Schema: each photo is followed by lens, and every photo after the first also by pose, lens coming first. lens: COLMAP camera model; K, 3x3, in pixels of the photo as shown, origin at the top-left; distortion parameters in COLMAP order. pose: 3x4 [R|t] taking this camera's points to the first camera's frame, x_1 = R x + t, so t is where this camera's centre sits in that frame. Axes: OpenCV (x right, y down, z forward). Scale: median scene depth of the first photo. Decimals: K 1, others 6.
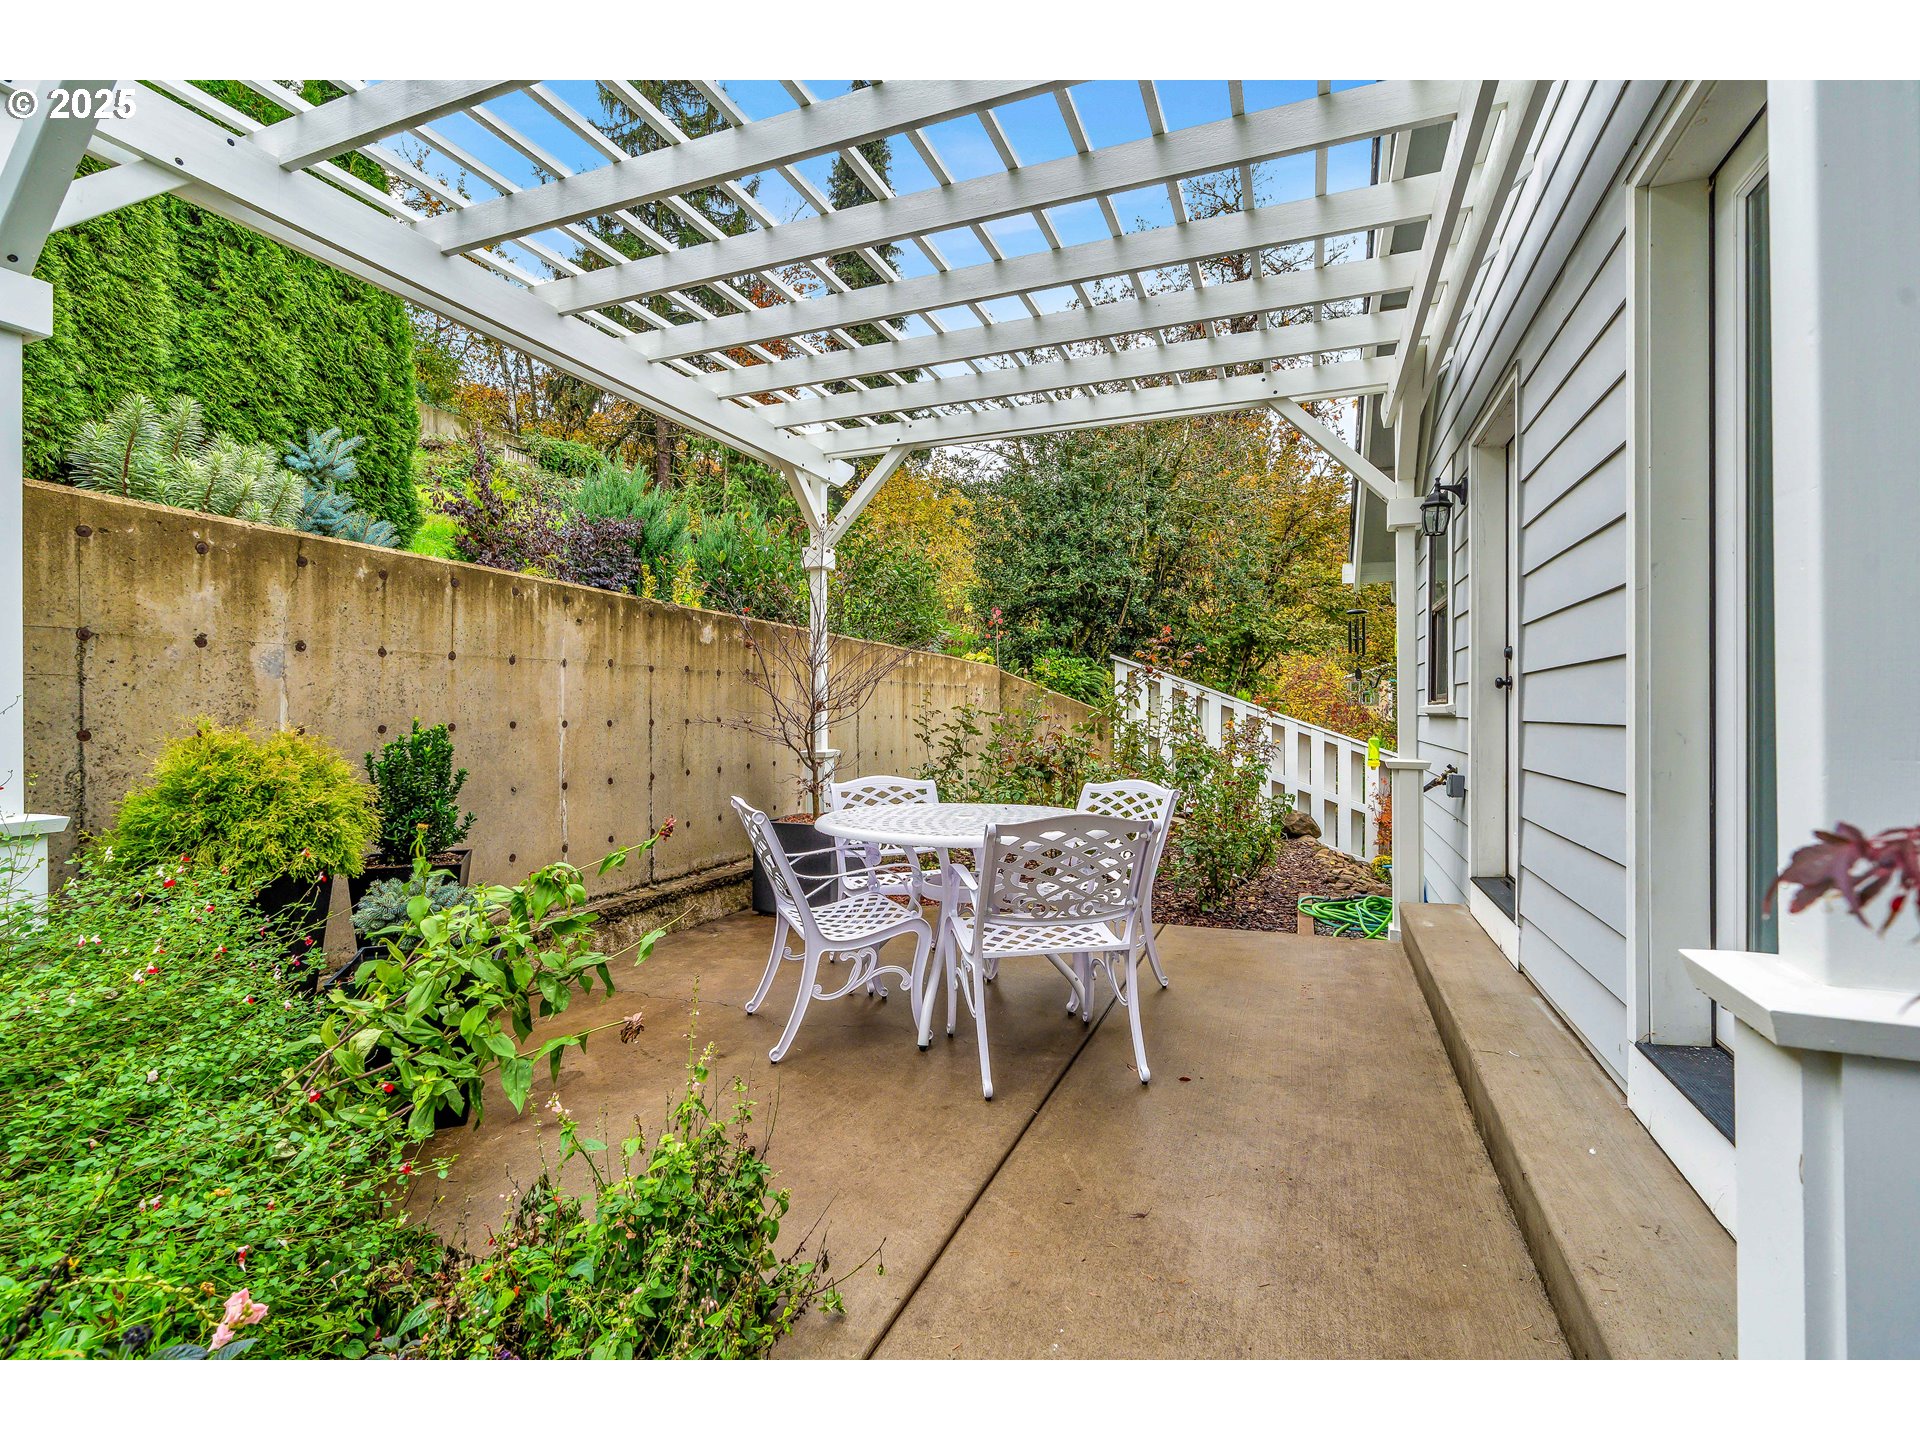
lens RADIAL K [[866.5, 0, 960.0], [0, 866.5, 720.0], [0, 0, 1]] dist [-0.018988, 0.000631]
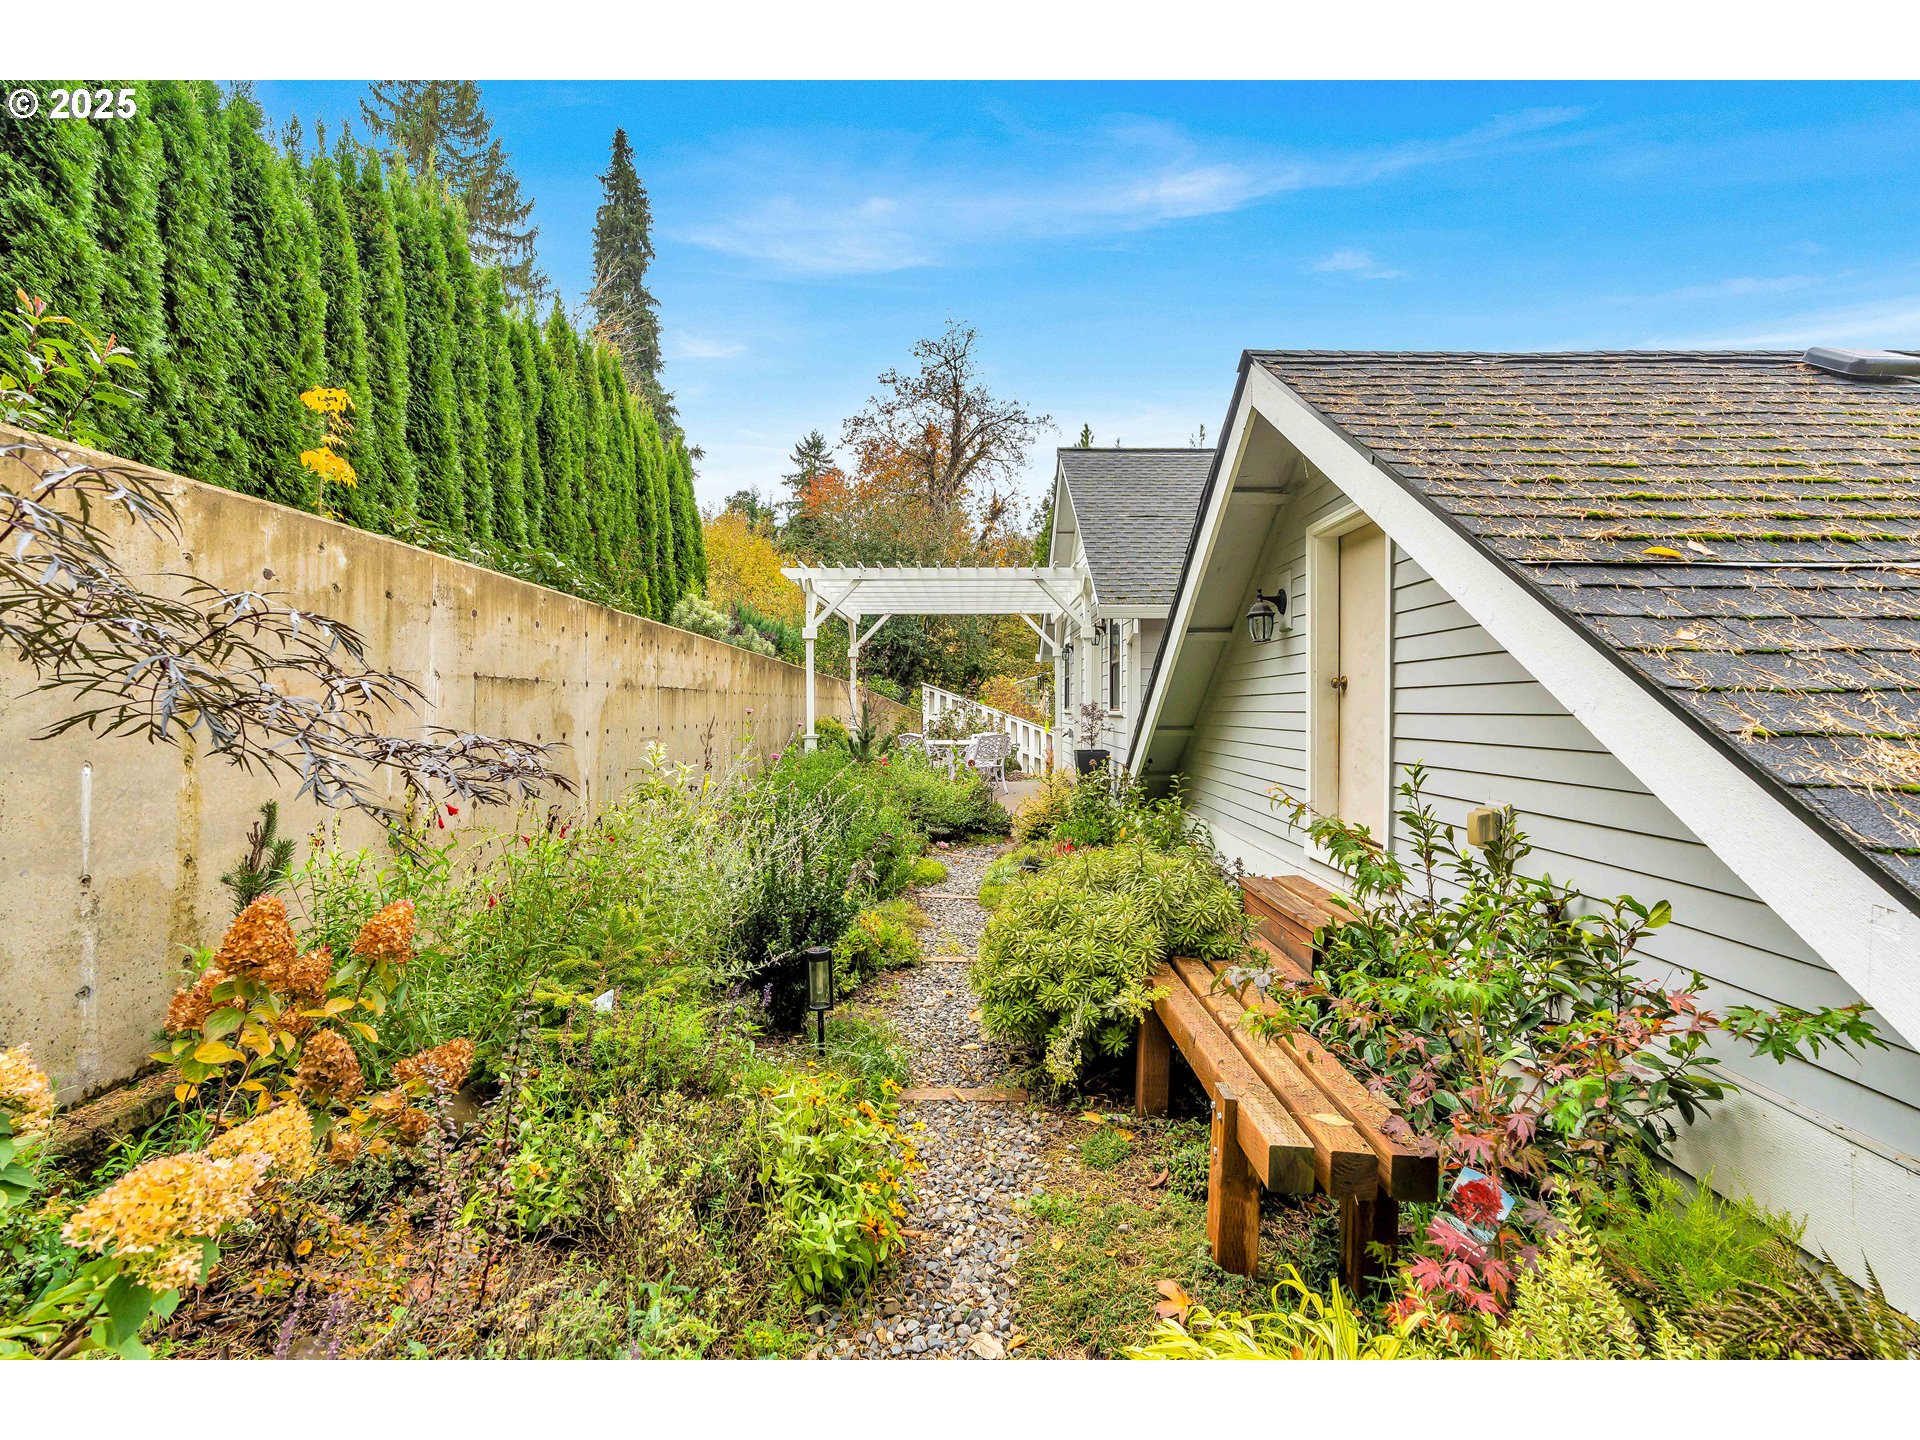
lens RADIAL K [[866.5, 0, 960.0], [0, 866.5, 720.0], [0, 0, 1]] dist [-0.018988, 0.000631]
pose [[0.933890, -0.004003, 0.357539, -0.533592], [0.002661, 0.999987, 0.004246, 0.002699], [-0.357551, -0.003014, 0.933889, -1.029580]]
